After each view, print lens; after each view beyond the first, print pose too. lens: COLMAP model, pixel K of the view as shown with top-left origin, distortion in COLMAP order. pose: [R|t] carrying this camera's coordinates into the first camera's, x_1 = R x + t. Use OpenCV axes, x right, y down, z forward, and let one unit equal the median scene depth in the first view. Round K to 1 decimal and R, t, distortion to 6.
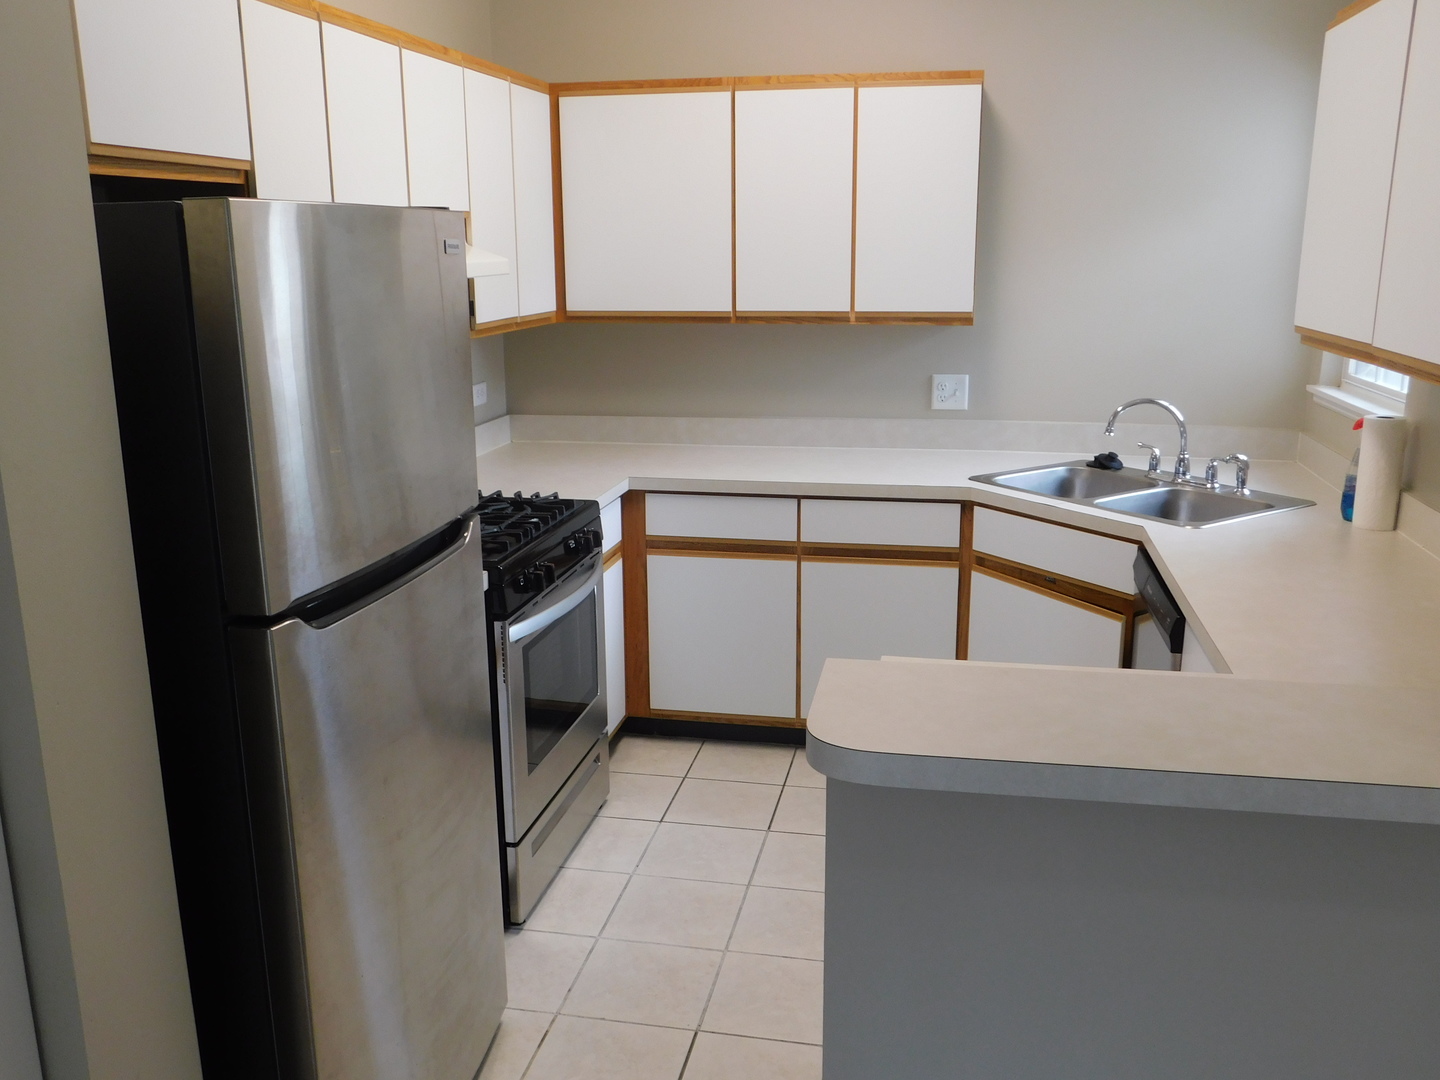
lens RADIAL K [[1243.1, 0, 721.2], [0, 1243.1, 539.8], [0, 0, 1]] dist [-0.011993, -0.007785]
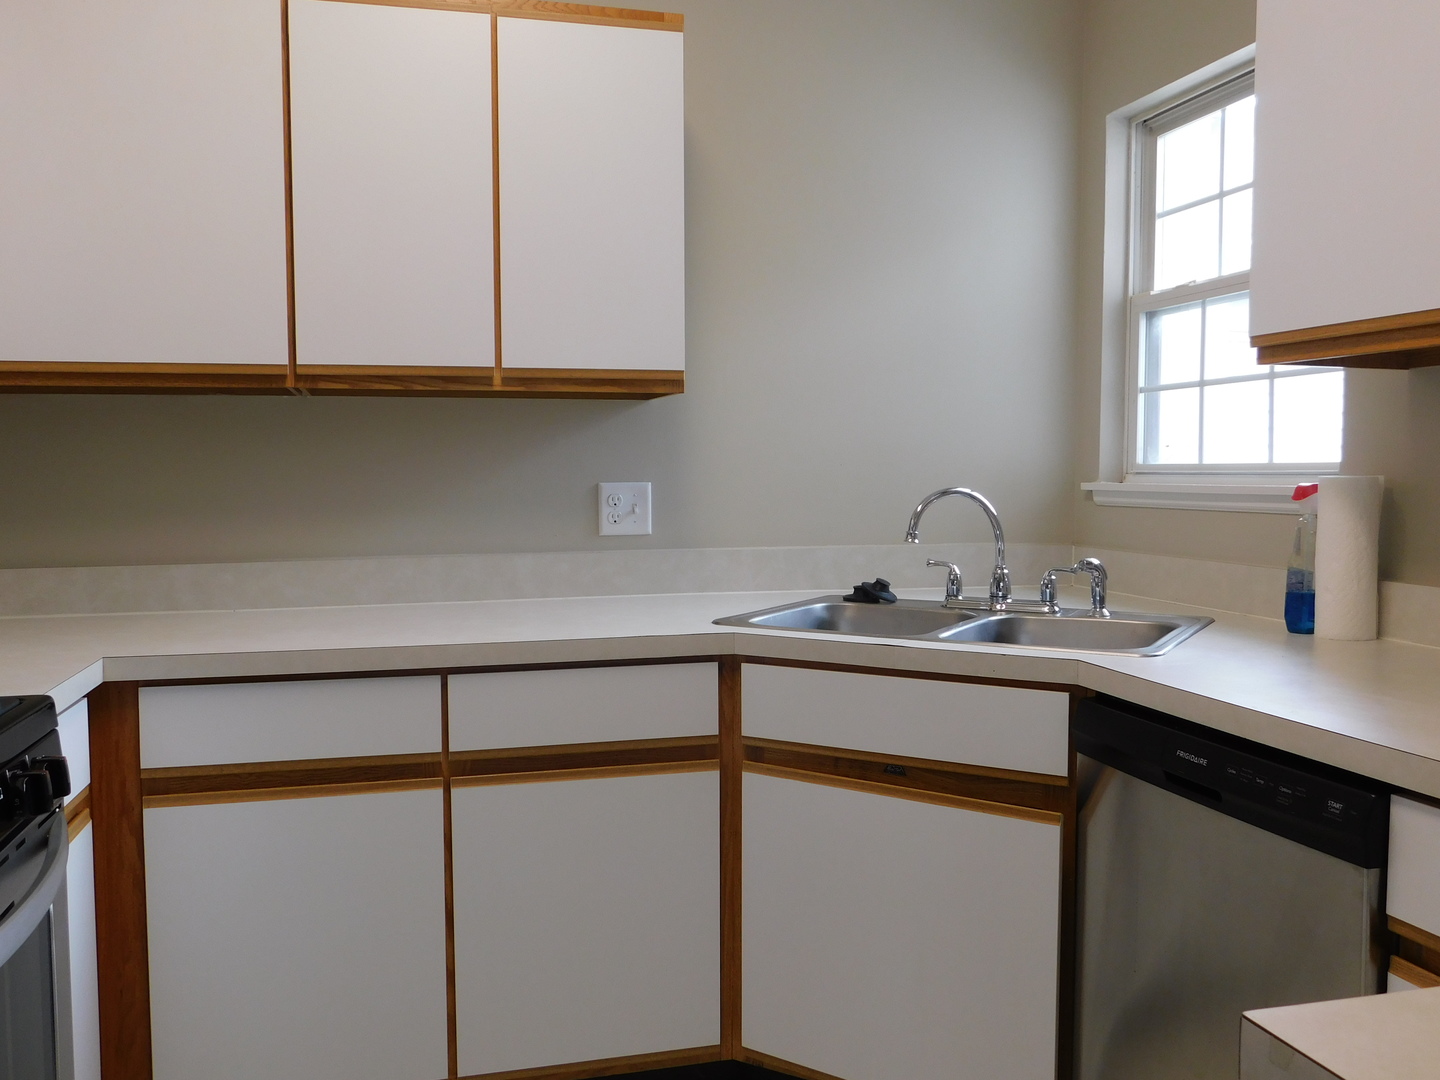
lens RADIAL K [[1243.1, 0, 717.8], [0, 1243.1, 544.5], [0, 0, 1]] dist [-0.011993, -0.007785]
pose [[0.899537, -0.024254, 0.436171, -0.068019], [0.100779, 0.983046, -0.153179, 0.007449], [-0.425061, 0.181747, 0.886731, 0.432053]]
